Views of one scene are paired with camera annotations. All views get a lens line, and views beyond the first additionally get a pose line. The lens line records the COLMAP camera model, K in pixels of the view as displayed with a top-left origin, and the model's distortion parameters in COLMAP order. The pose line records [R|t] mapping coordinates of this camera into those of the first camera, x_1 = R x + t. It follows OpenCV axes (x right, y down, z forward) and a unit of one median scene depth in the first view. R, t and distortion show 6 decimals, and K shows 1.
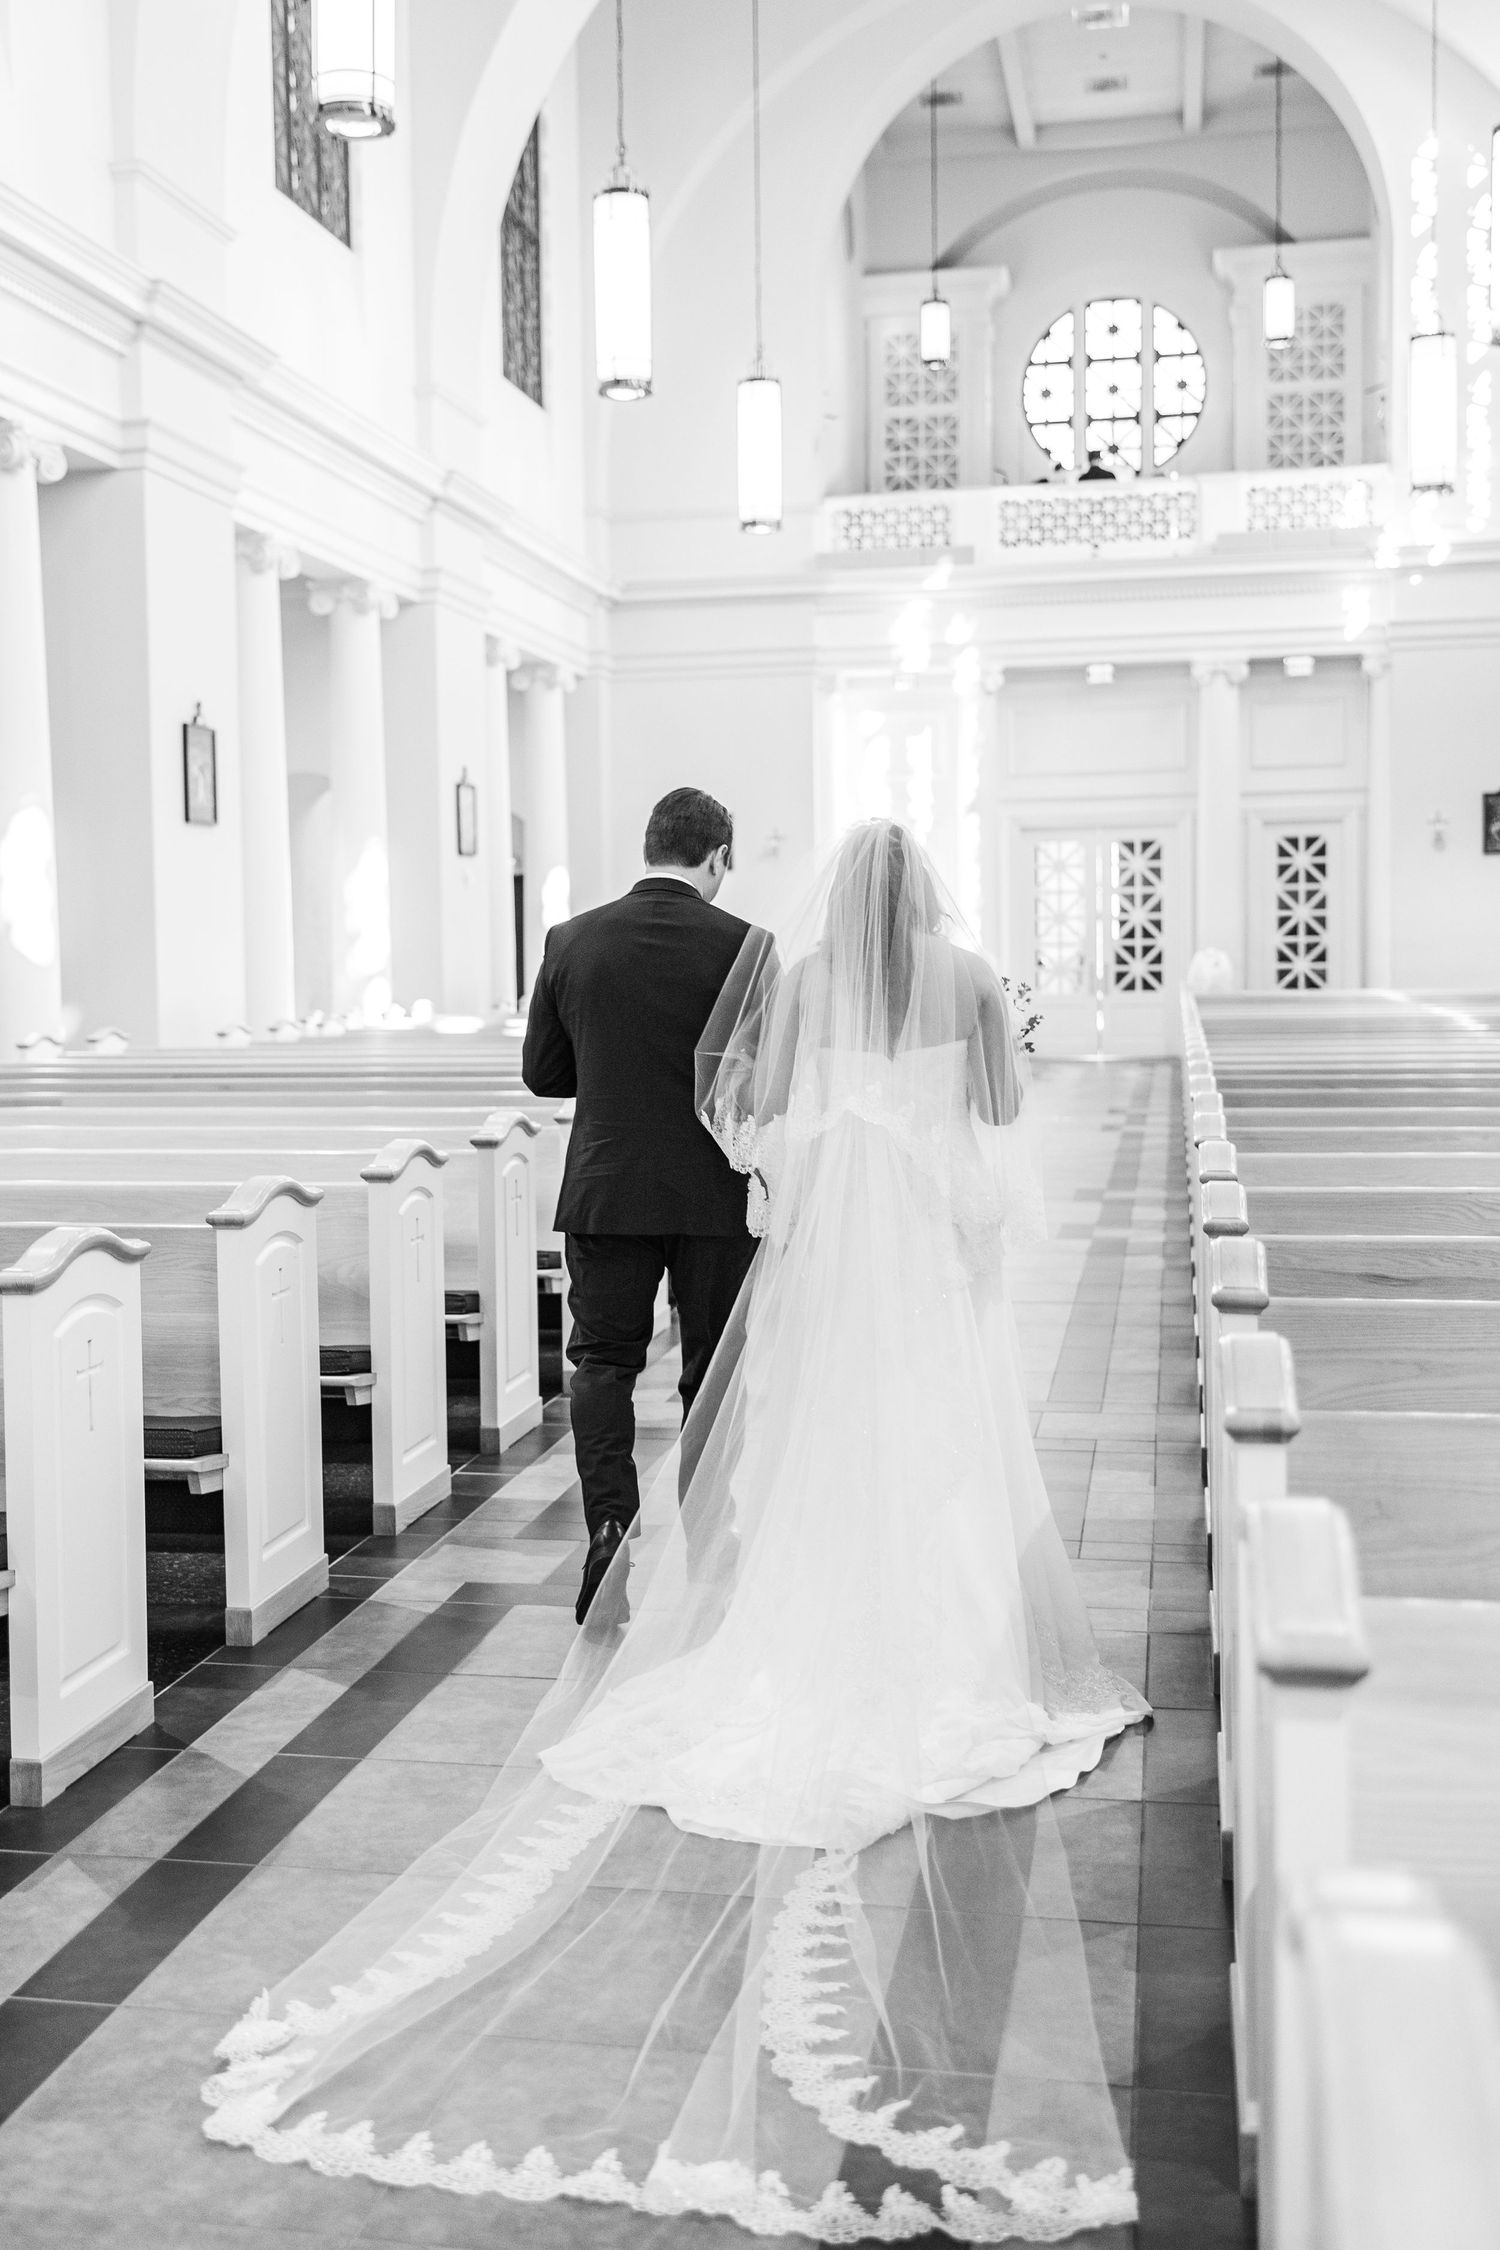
lens RADIAL K [[2336.2, 0, 749.1], [0, 2336.2, 1078.6], [0, 0, 1]] dist [0.000554, 0.003345]
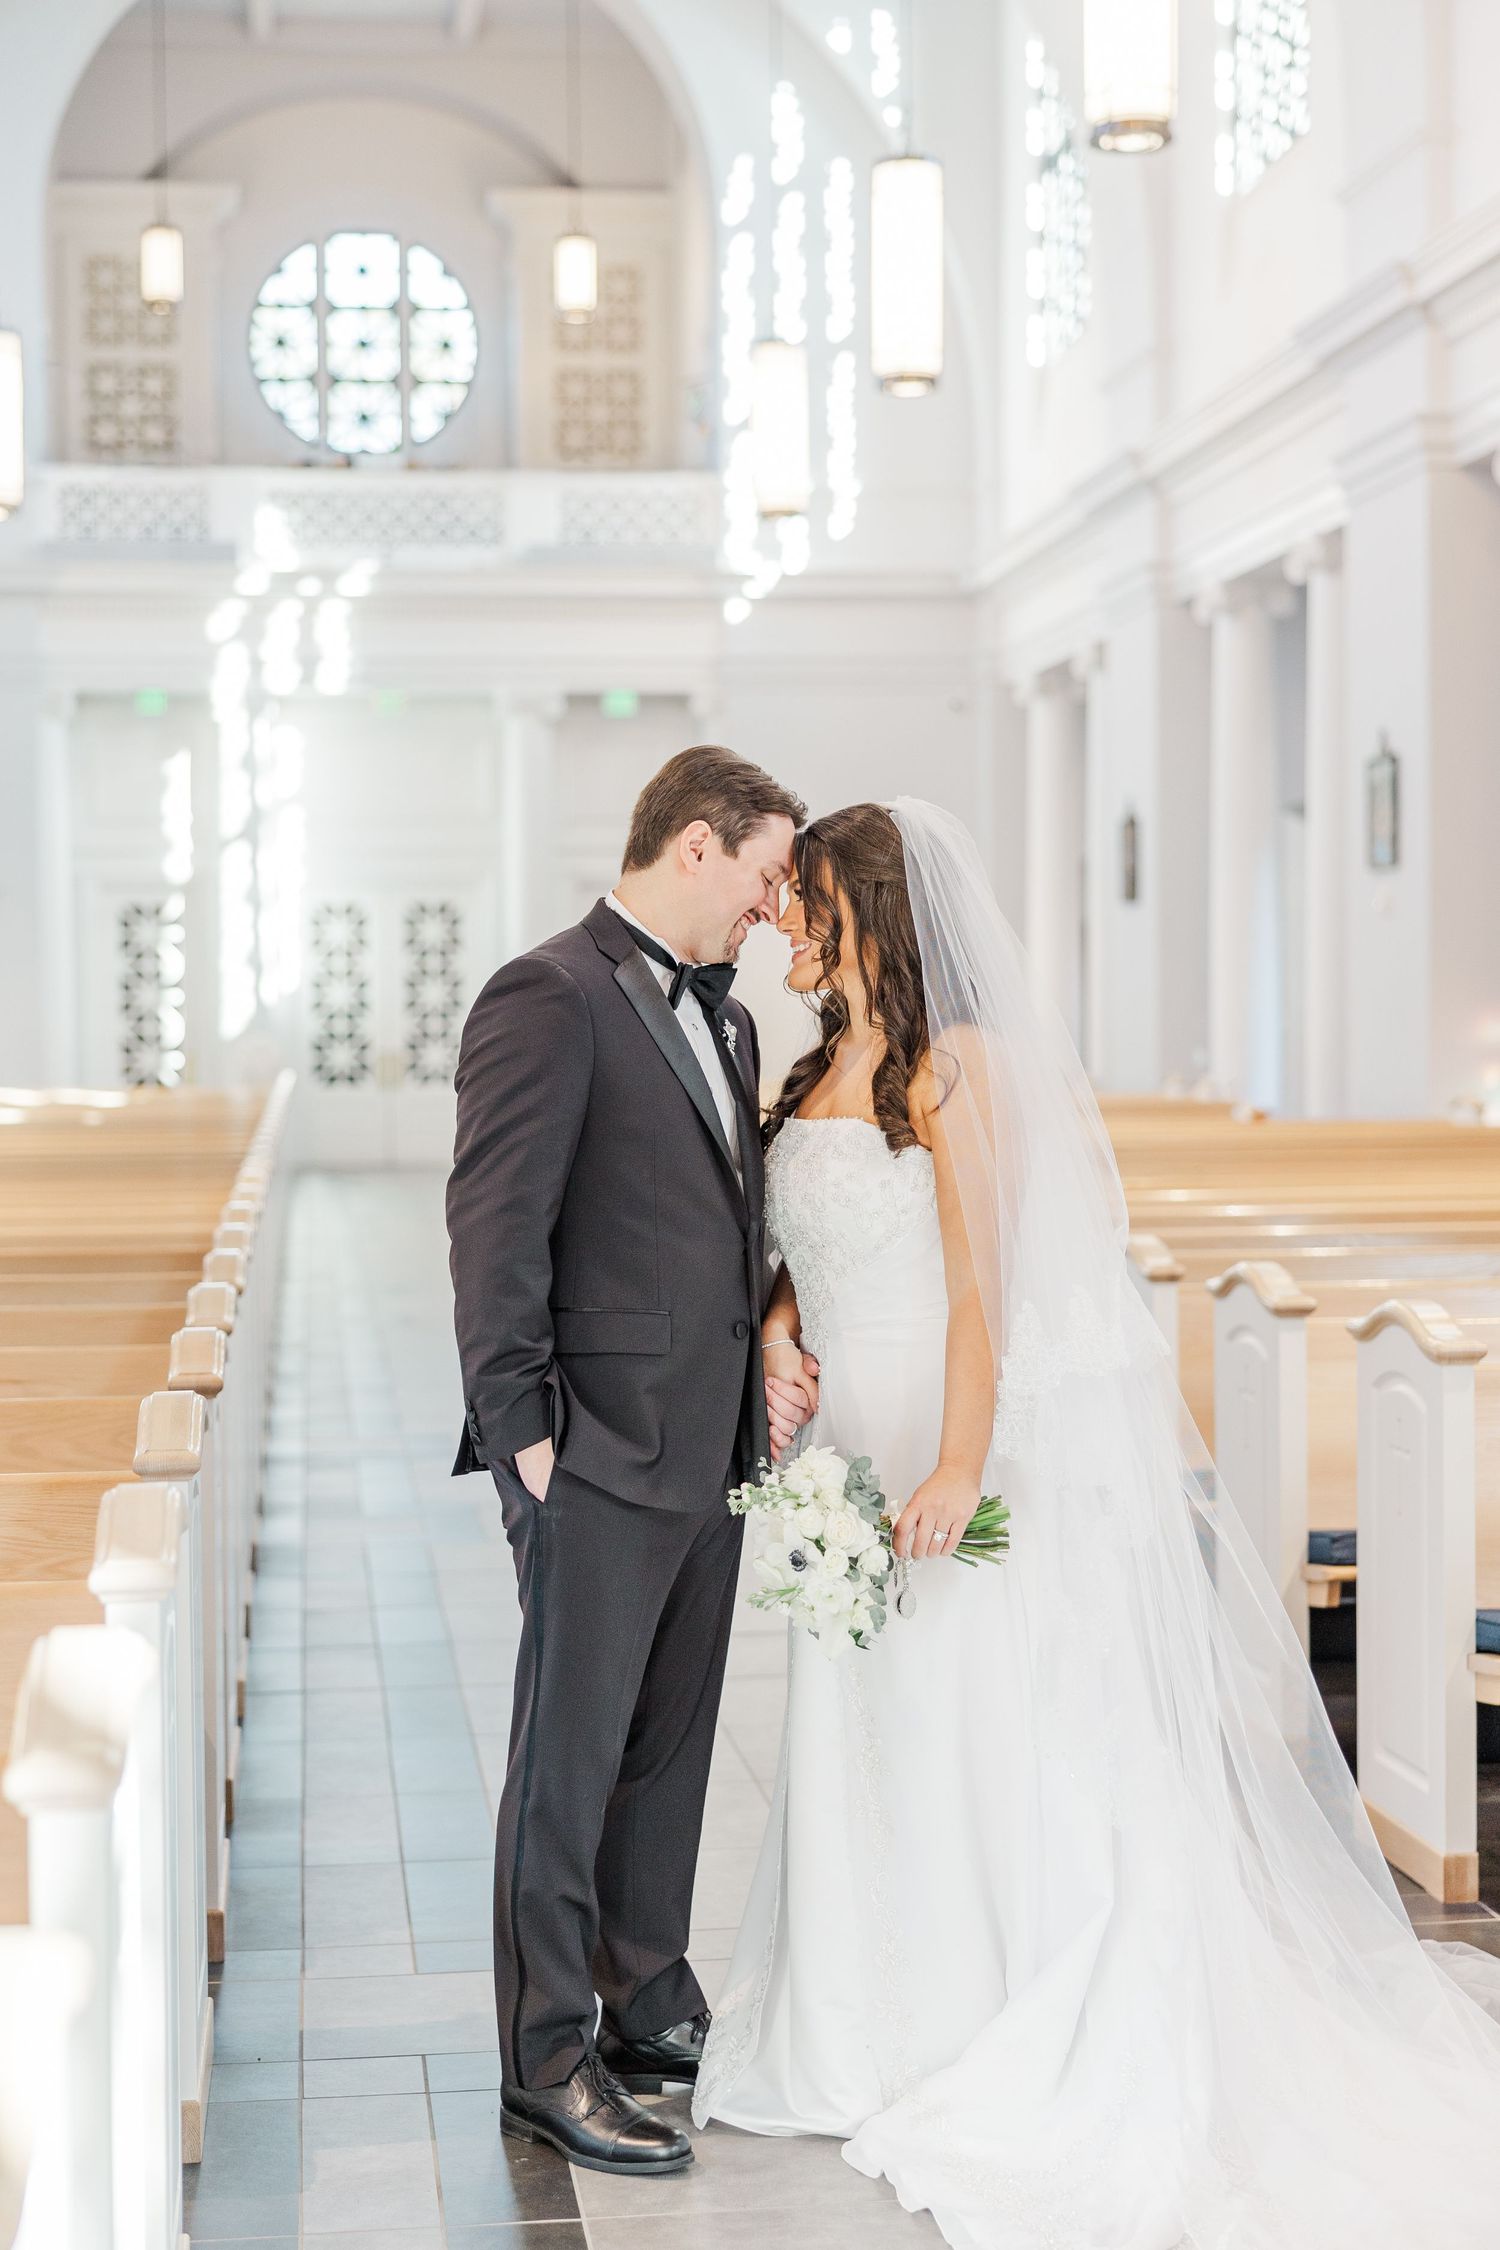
lens RADIAL K [[3242.5, 0, 828.7], [0, 3242.5, 1096.3], [0, 0, 1]] dist [0.068424, -0.083930]
pose [[0.942328, -0.001392, 0.334689, -0.073969], [0.013963, 0.999284, -0.035157, 0.007739], [-0.334401, 0.037802, 0.941673, -0.112075]]
